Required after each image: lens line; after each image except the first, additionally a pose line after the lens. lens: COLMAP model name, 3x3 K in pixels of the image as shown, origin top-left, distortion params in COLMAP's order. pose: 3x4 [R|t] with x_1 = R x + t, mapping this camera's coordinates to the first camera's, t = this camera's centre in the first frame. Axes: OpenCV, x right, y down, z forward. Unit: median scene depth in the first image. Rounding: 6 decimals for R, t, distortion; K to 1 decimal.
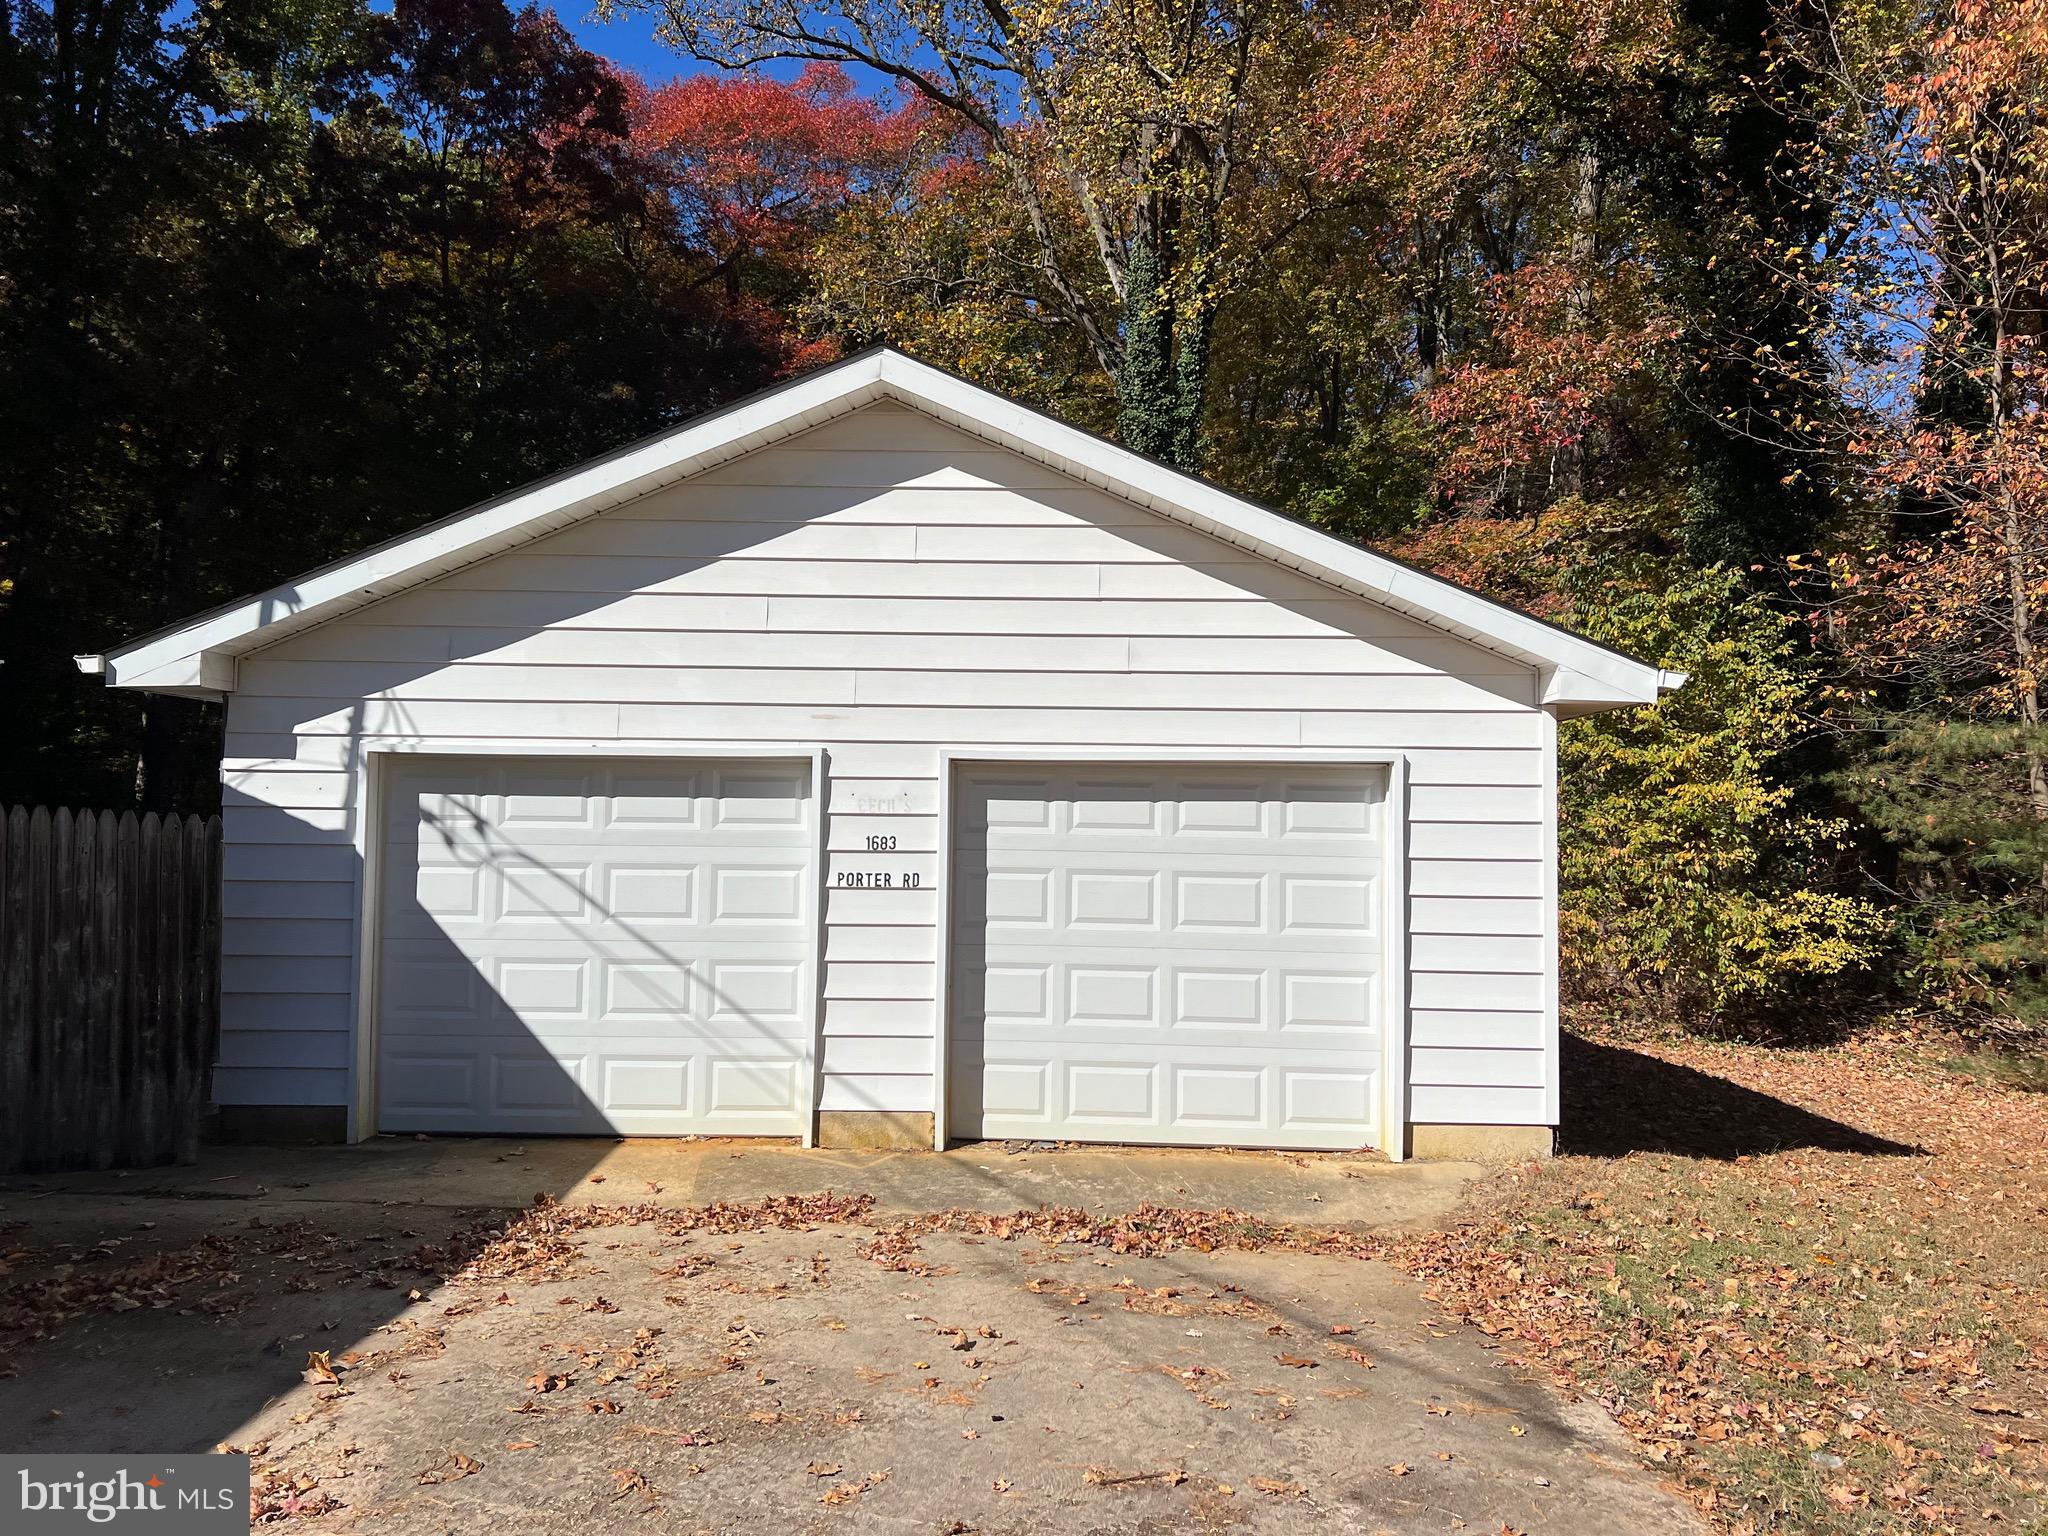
lens RADIAL K [[1555.9, 0, 1057.9], [0, 1555.9, 748.9], [0, 0, 1]] dist [0.051906, -0.062314]
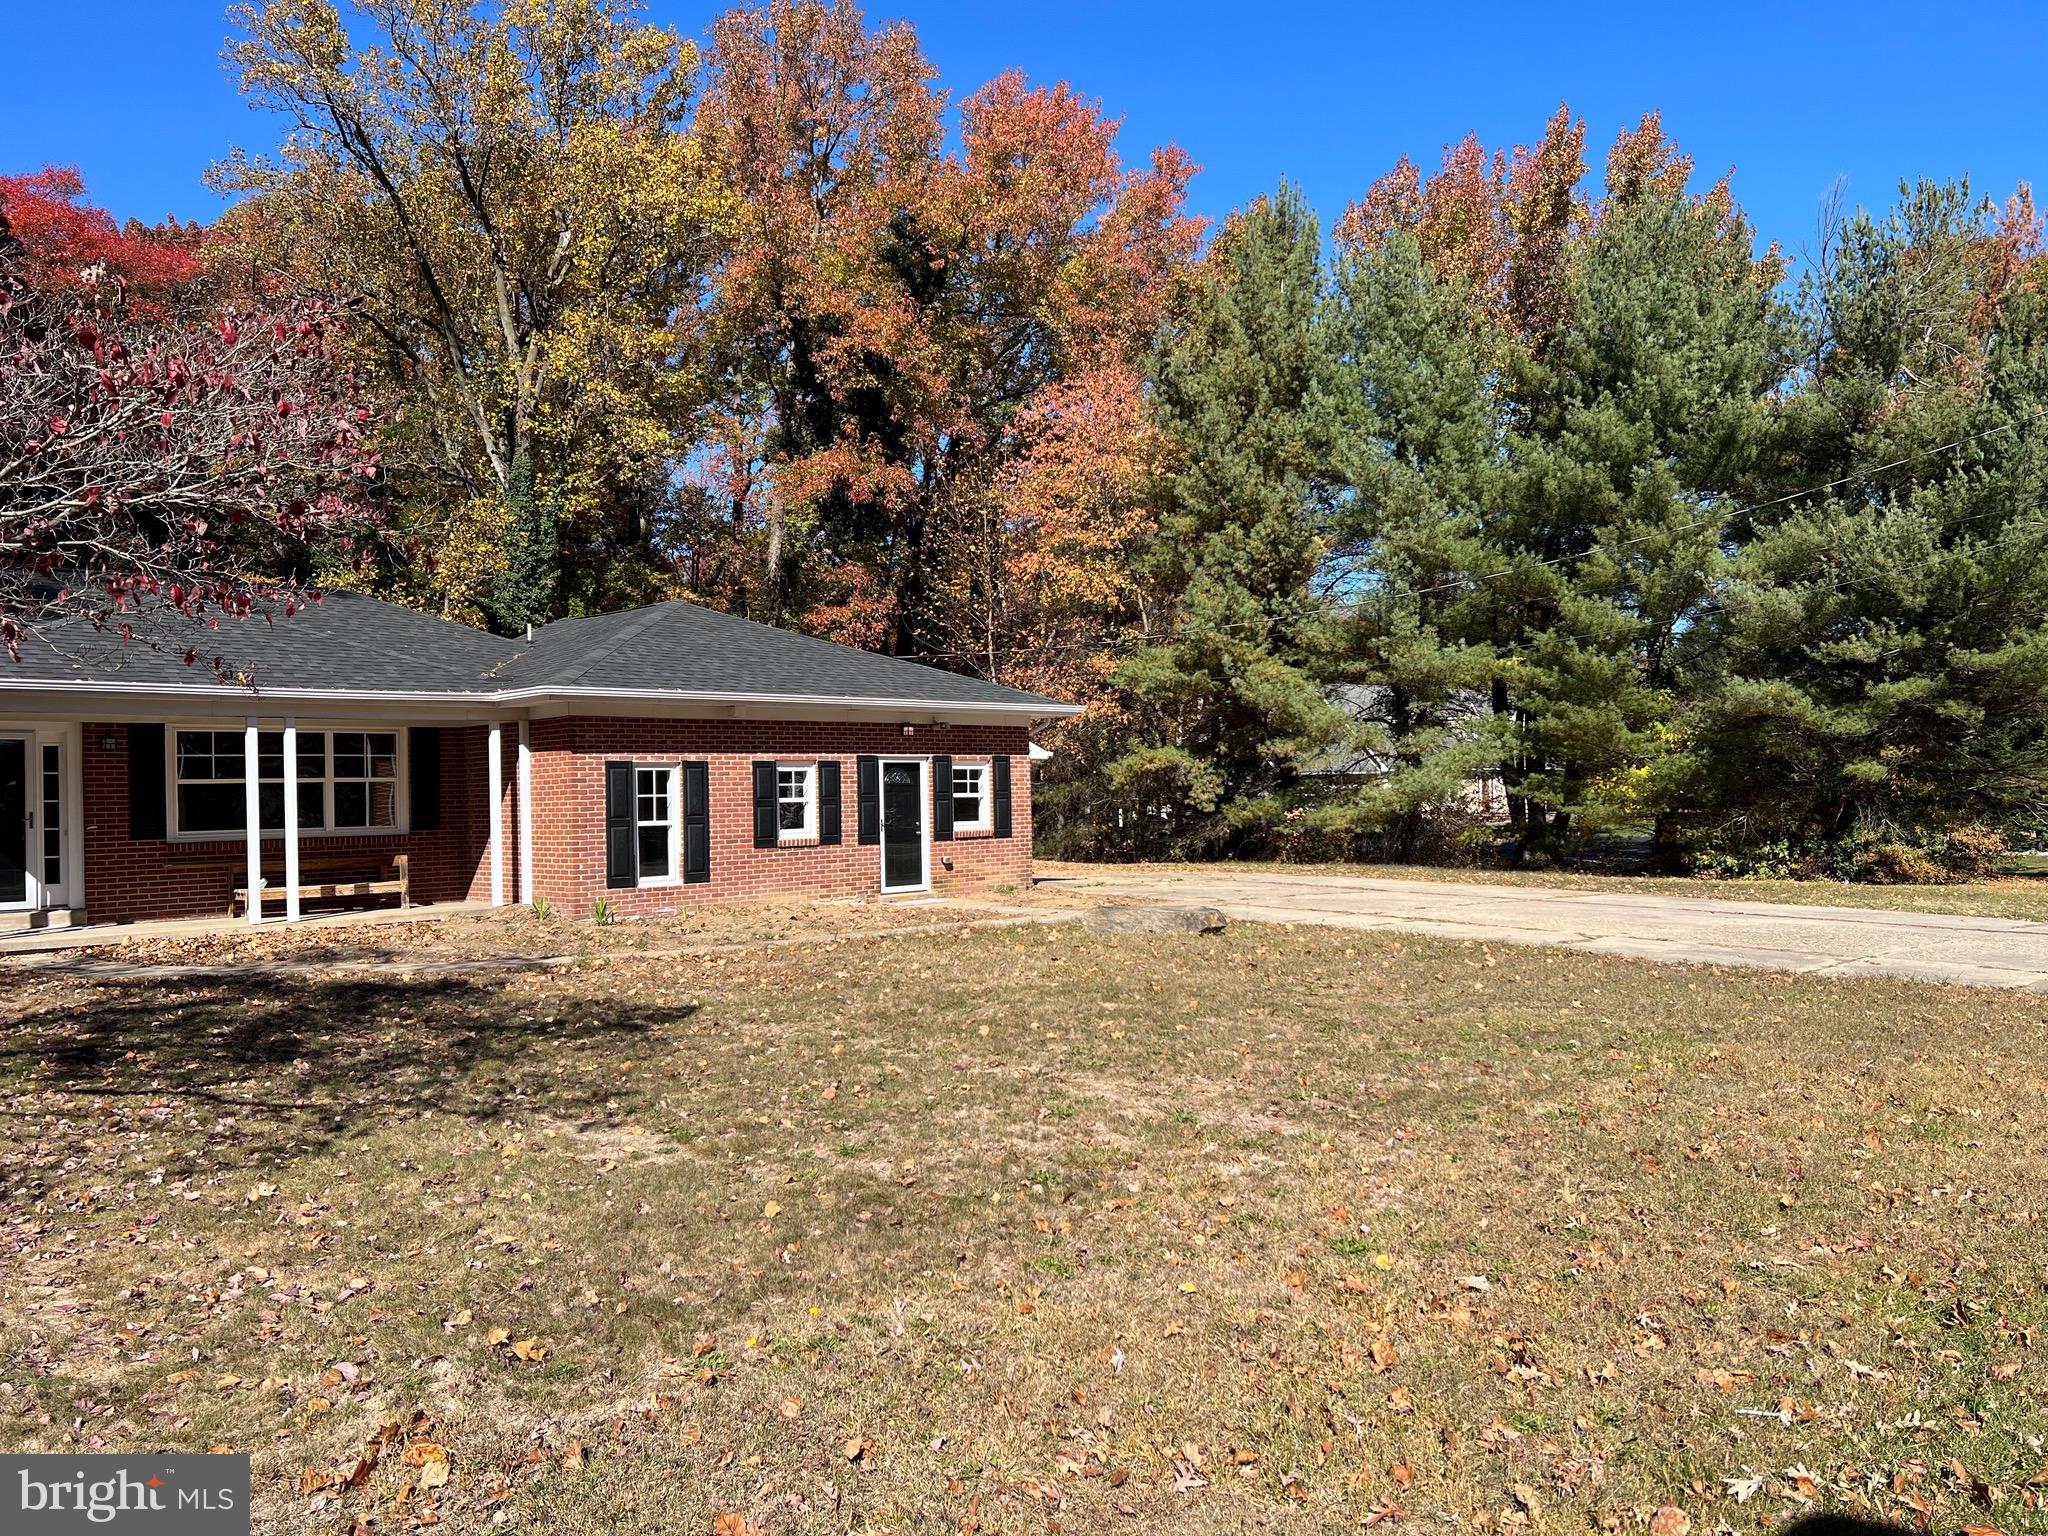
lens RADIAL K [[1555.9, 0, 1052.6], [0, 1555.9, 788.5], [0, 0, 1]] dist [0.051906, -0.062314]
pose [[0.695179, -0.023994, 0.718436, -2.742112], [-0.001528, 0.999391, 0.034856, -0.095920], [-0.718835, -0.025329, 0.694719, -2.037521]]
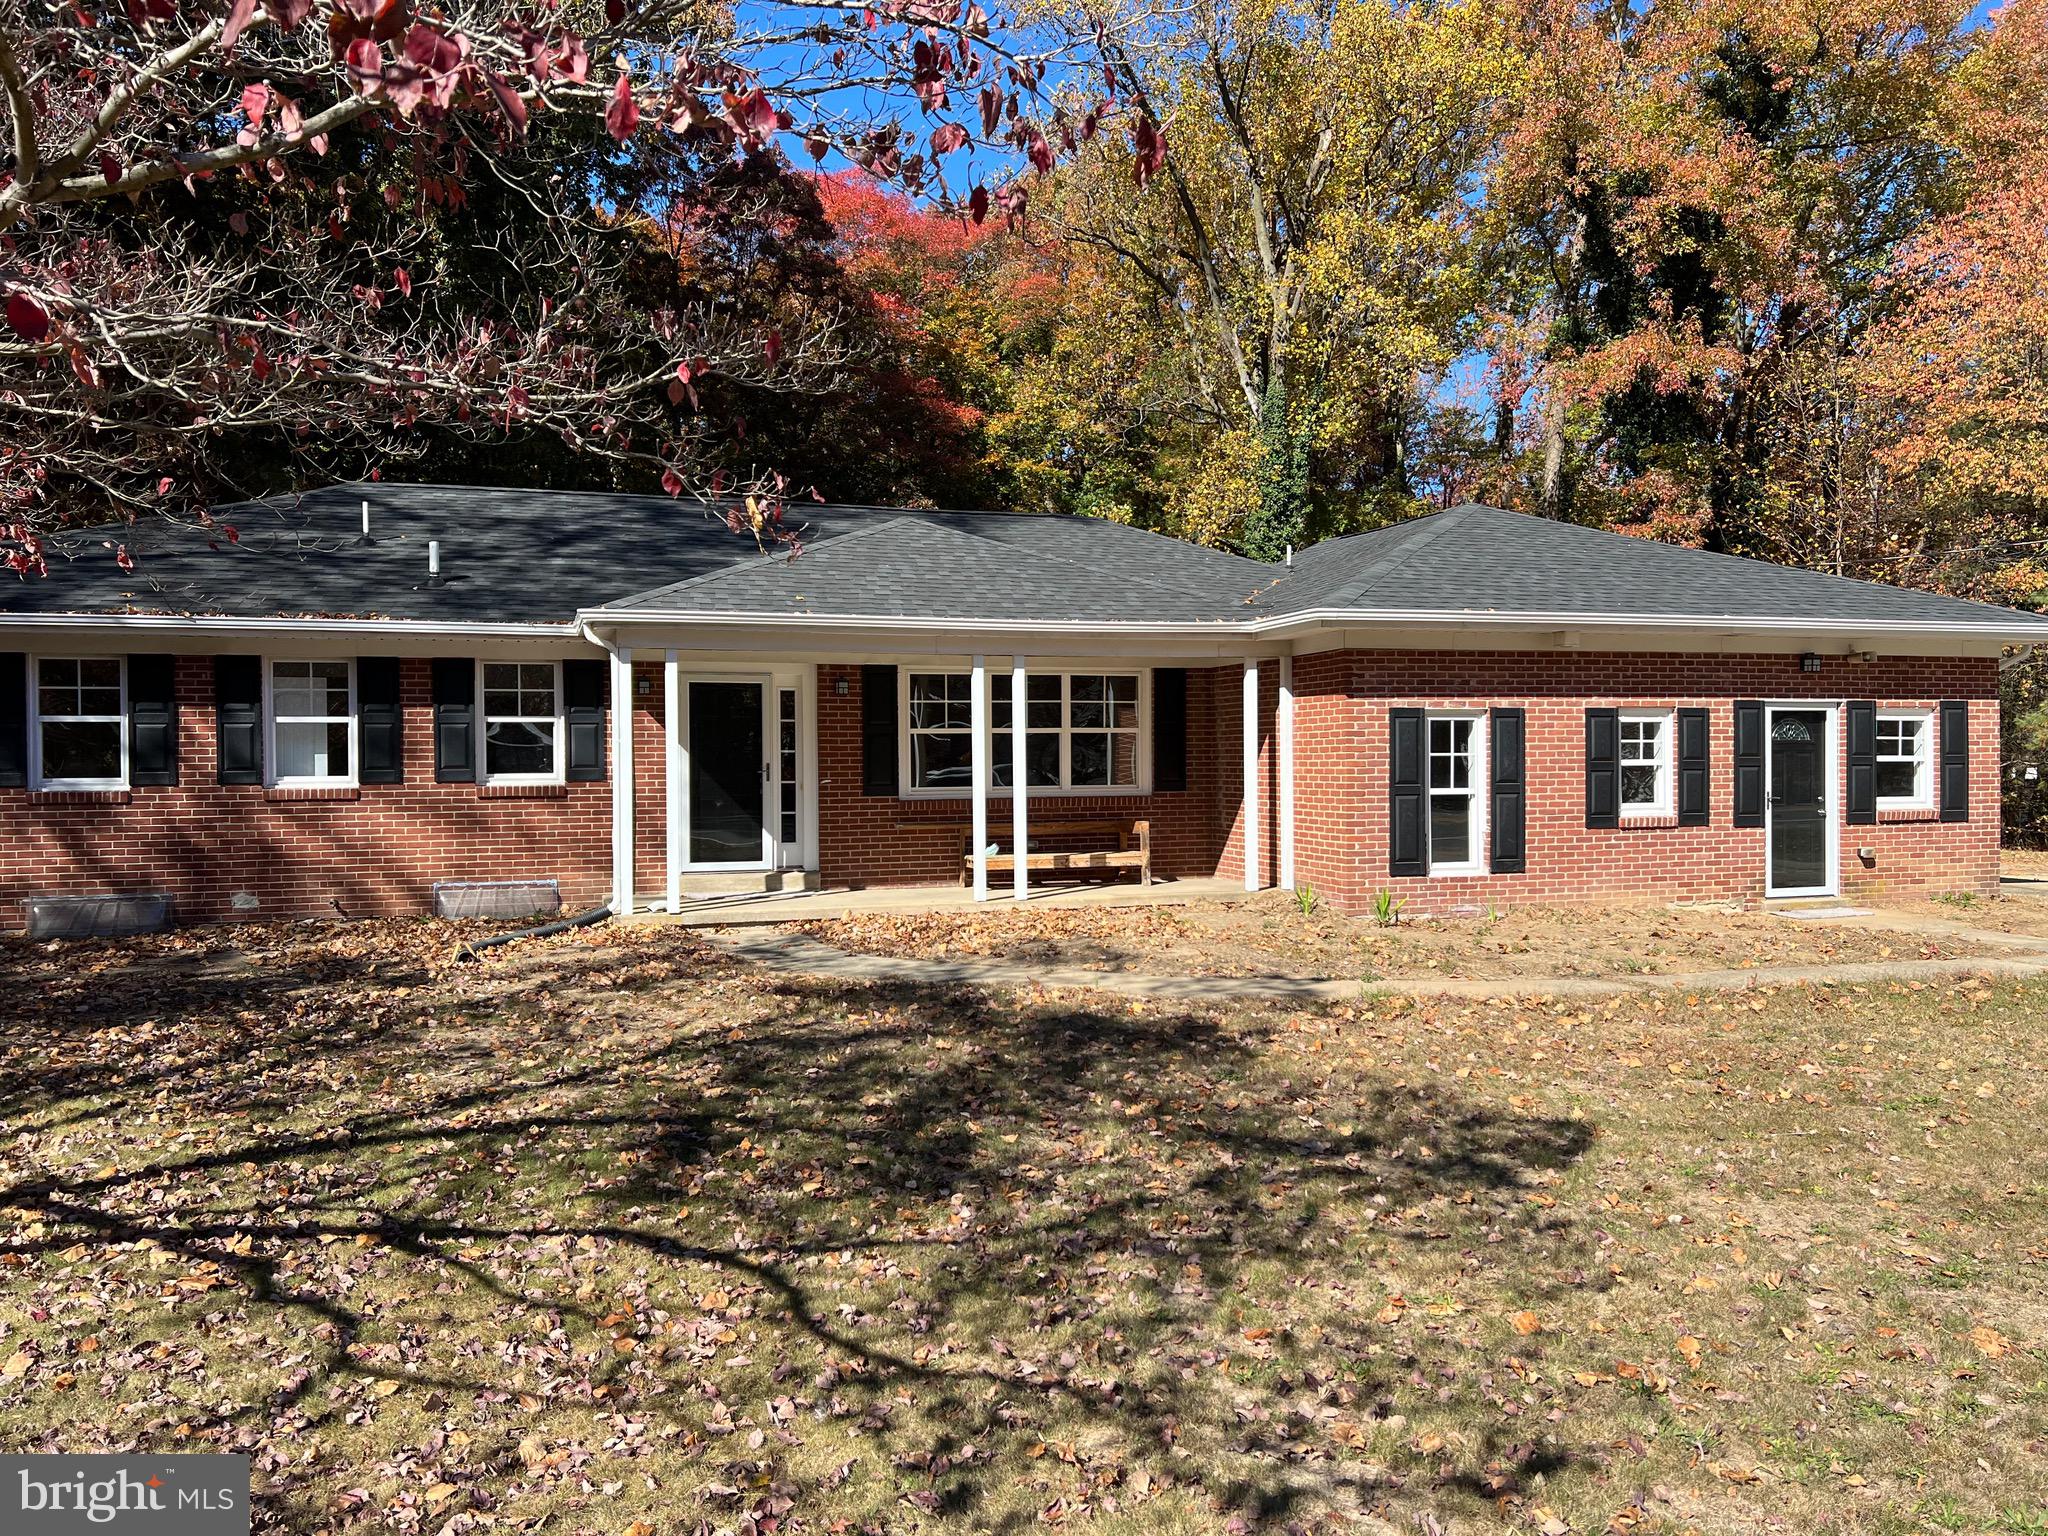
lens RADIAL K [[1555.9, 0, 1016.0], [0, 1555.9, 766.6], [0, 0, 1]] dist [0.051906, -0.062314]
pose [[0.949908, -0.020786, 0.311839, -2.488543], [0.004620, 0.998611, 0.052490, -0.083260], [-0.312497, -0.048420, 0.948684, -1.494296]]
